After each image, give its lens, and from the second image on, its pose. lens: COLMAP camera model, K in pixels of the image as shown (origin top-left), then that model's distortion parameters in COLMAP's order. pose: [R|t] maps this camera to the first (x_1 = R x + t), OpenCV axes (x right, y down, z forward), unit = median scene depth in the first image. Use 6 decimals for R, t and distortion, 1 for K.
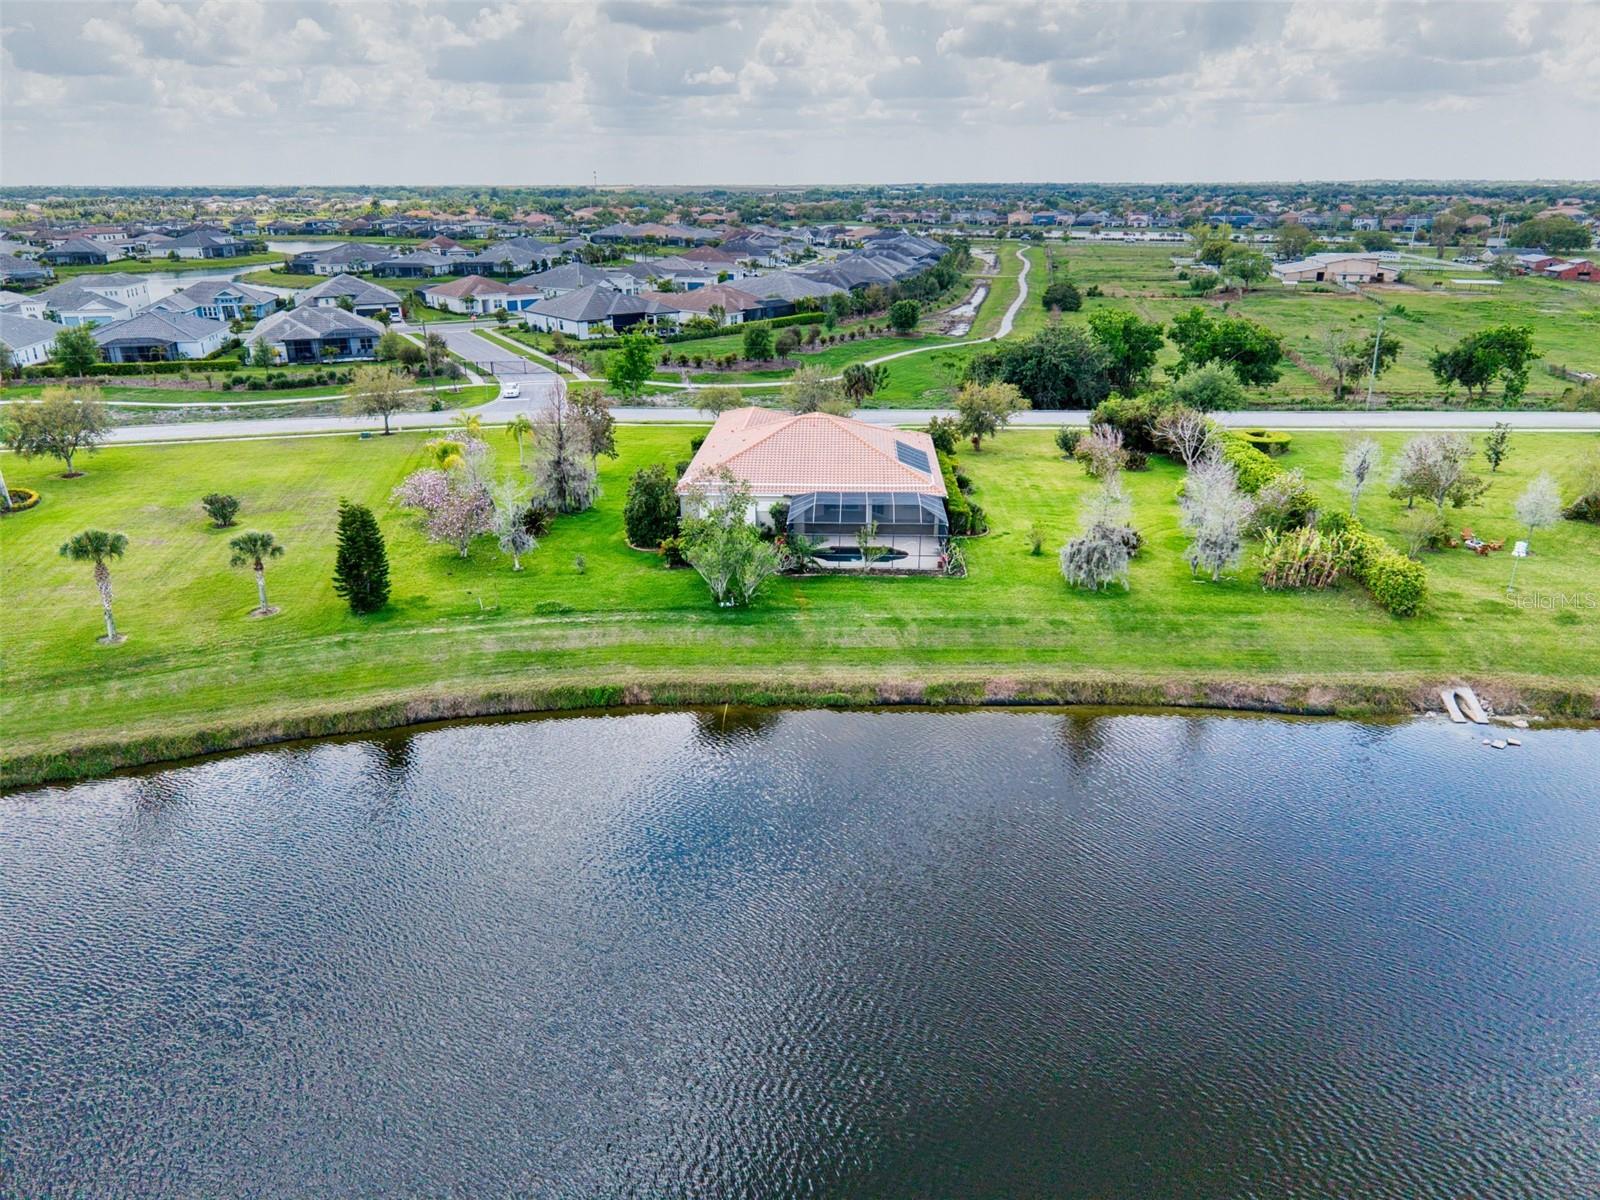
lens RADIAL K [[1078.7, 0, 799.5], [0, 1078.7, 599.7], [0, 0, 1]] dist [0.010069, -0.017516]
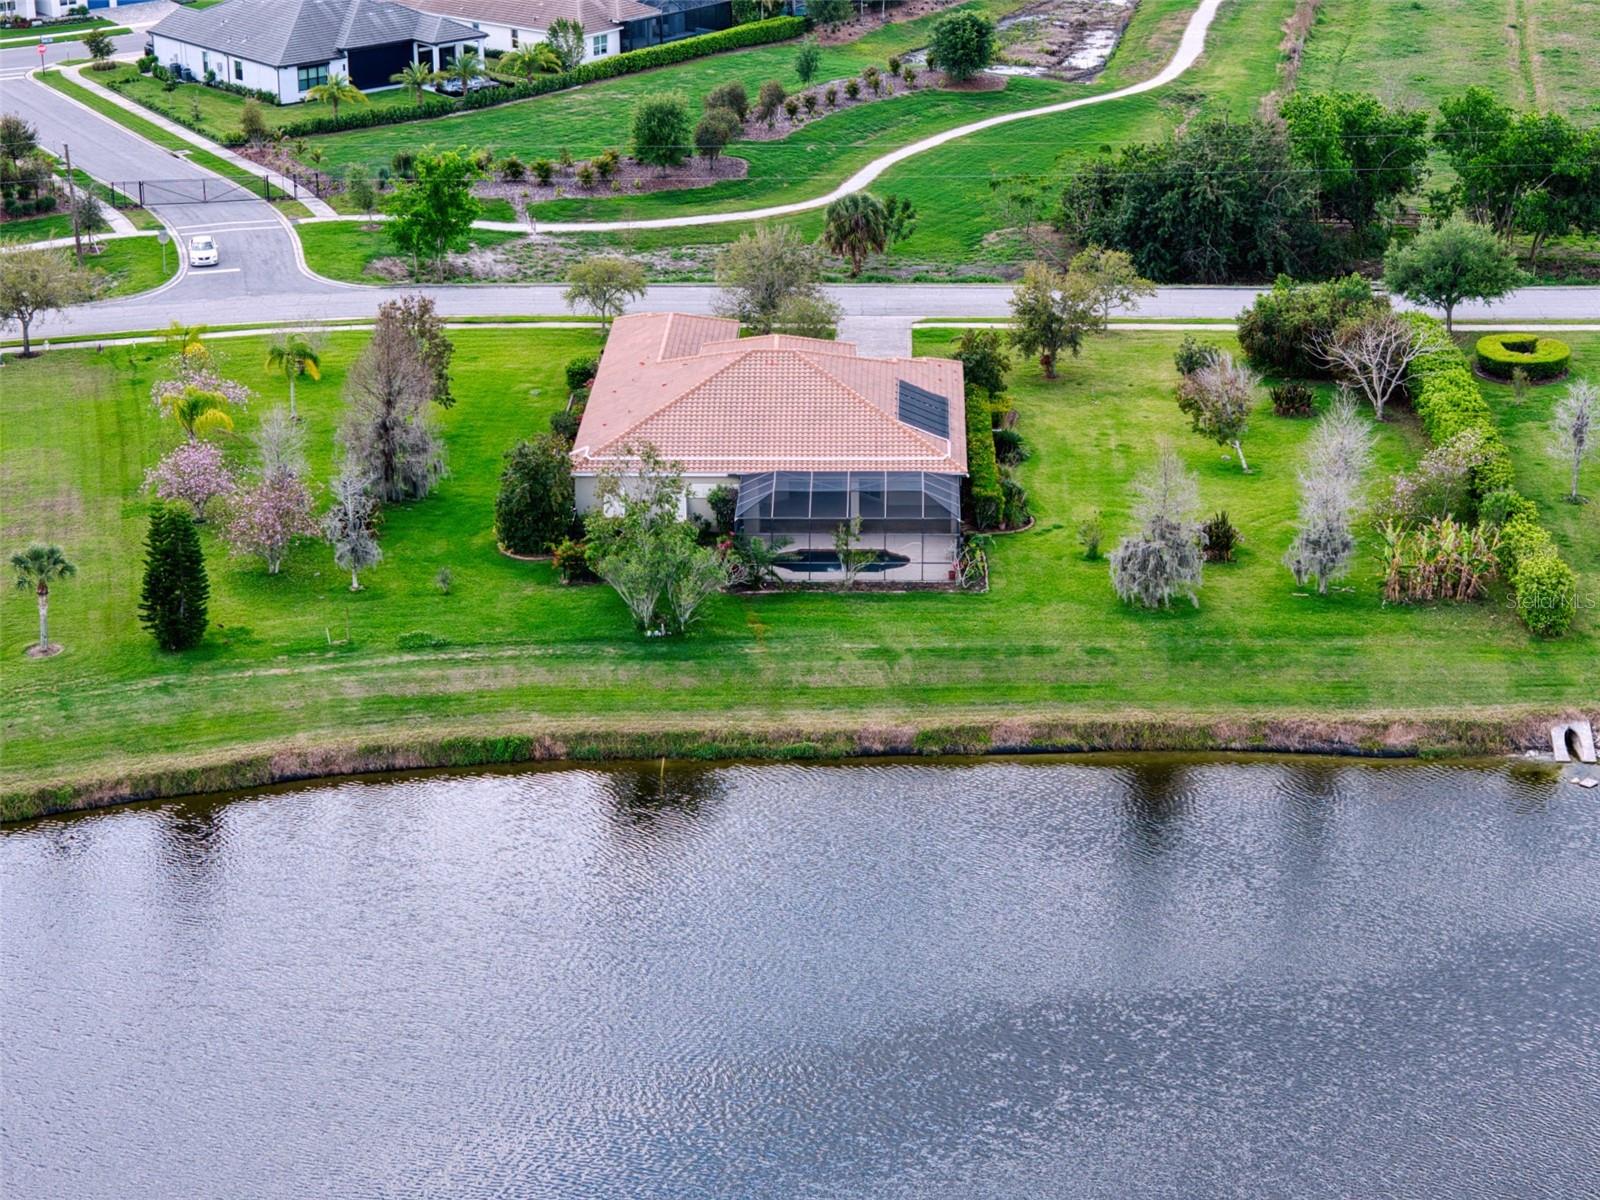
lens RADIAL K [[3274.7, 0, 800.4], [0, 3274.7, 601.4], [0, 0, 1]] dist [-0.030750, 0.000000]
pose [[0.999766, -0.012589, 0.017608, -0.007366], [0.012933, 0.999725, -0.019552, 0.026685], [-0.017357, 0.019775, 0.999654, -1.205069]]
